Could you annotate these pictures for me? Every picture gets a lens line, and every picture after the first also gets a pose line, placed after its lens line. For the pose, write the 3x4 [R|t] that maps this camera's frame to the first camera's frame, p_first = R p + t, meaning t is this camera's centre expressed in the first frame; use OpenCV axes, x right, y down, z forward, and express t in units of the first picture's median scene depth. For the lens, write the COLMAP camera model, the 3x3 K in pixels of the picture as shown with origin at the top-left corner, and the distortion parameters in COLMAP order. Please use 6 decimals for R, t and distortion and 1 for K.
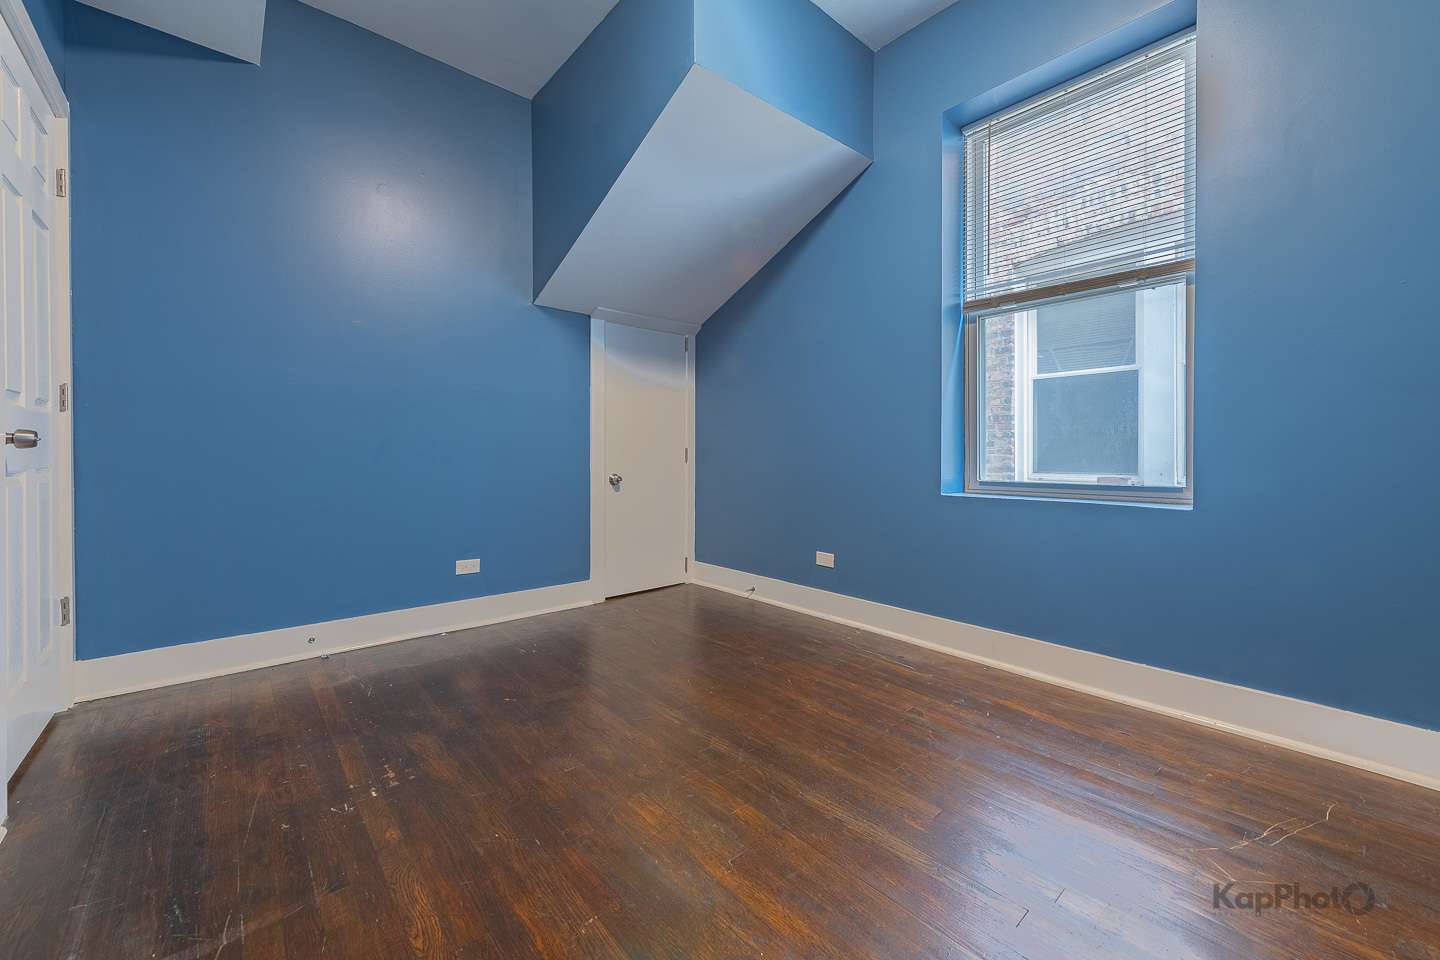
lens RADIAL K [[582.4, 0, 727.9], [0, 582.4, 438.1], [0, 0, 1]] dist [0.006780, -0.002663]
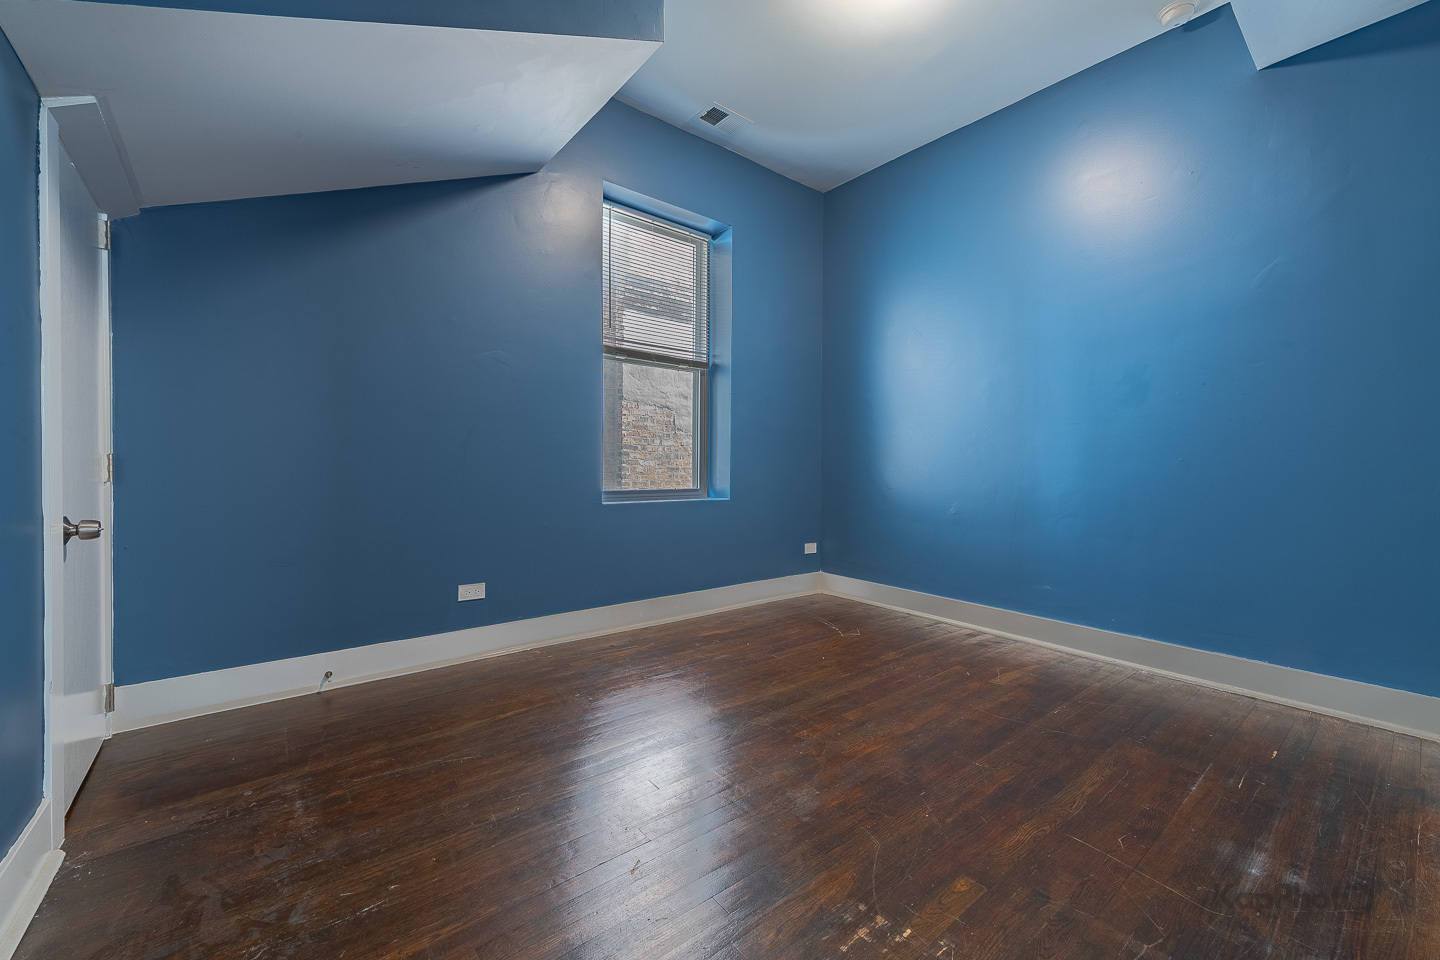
lens RADIAL K [[582.4, 0, 709.9], [0, 582.4, 470.7], [0, 0, 1]] dist [0.006780, -0.002663]
pose [[0.033369, -0.007554, 0.999415, -1.223373], [-0.029712, 0.999522, 0.008547, 0.019566], [-0.999001, -0.029980, 0.033128, 1.125072]]
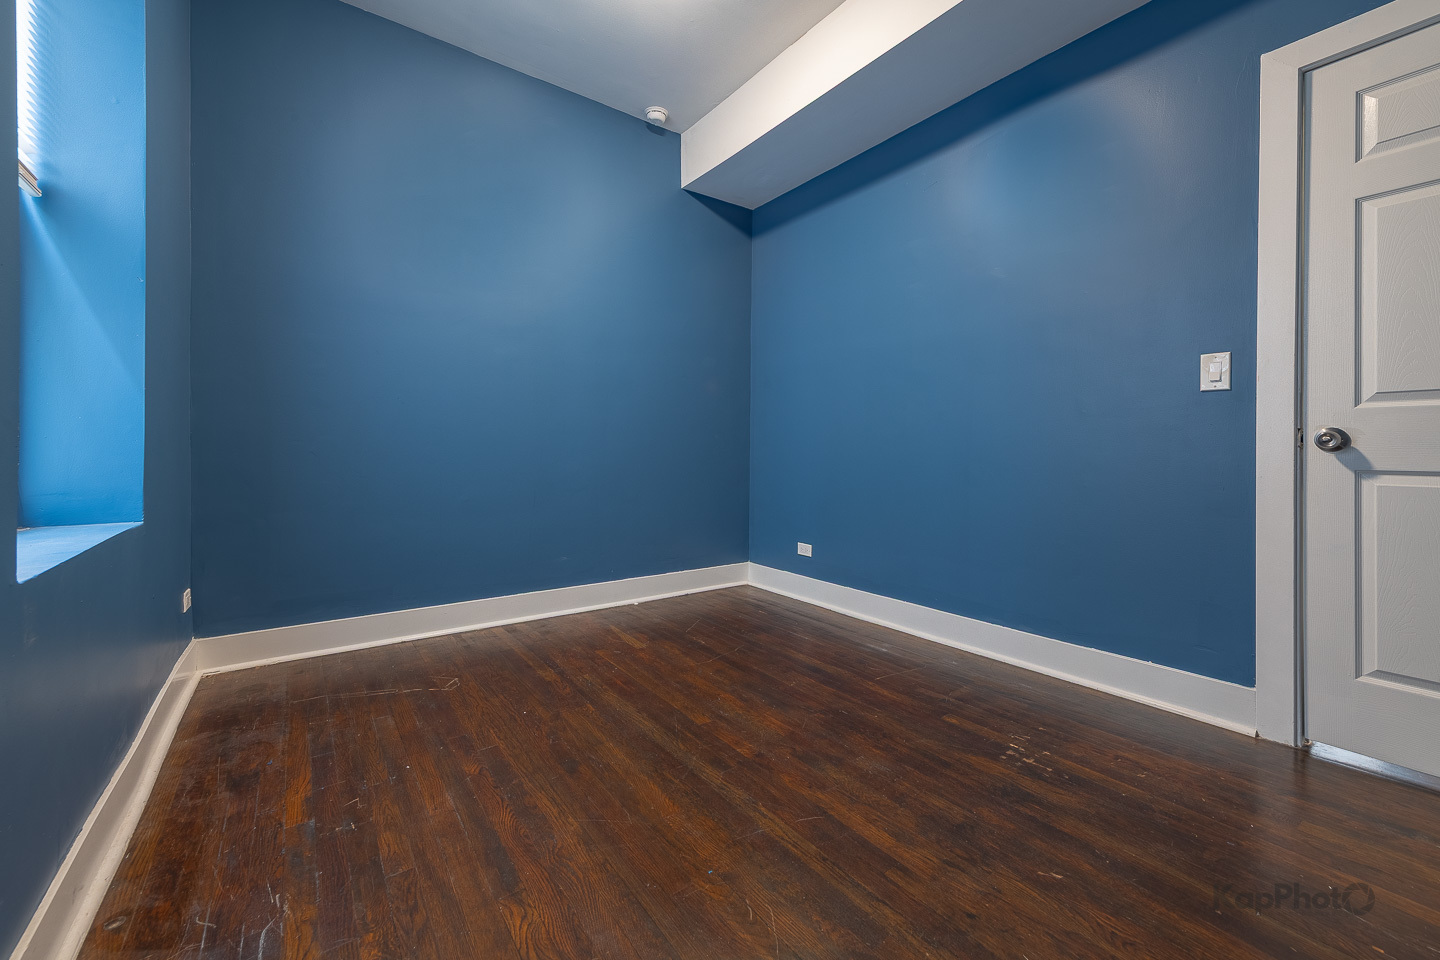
lens RADIAL K [[582.4, 0, 741.2], [0, 582.4, 455.0], [0, 0, 1]] dist [0.006780, -0.002663]
pose [[-0.998493, -0.001144, 0.054863, -0.111935], [-0.001360, 0.999991, -0.003895, 0.029345], [-0.054858, -0.003963, -0.998486, 1.988536]]
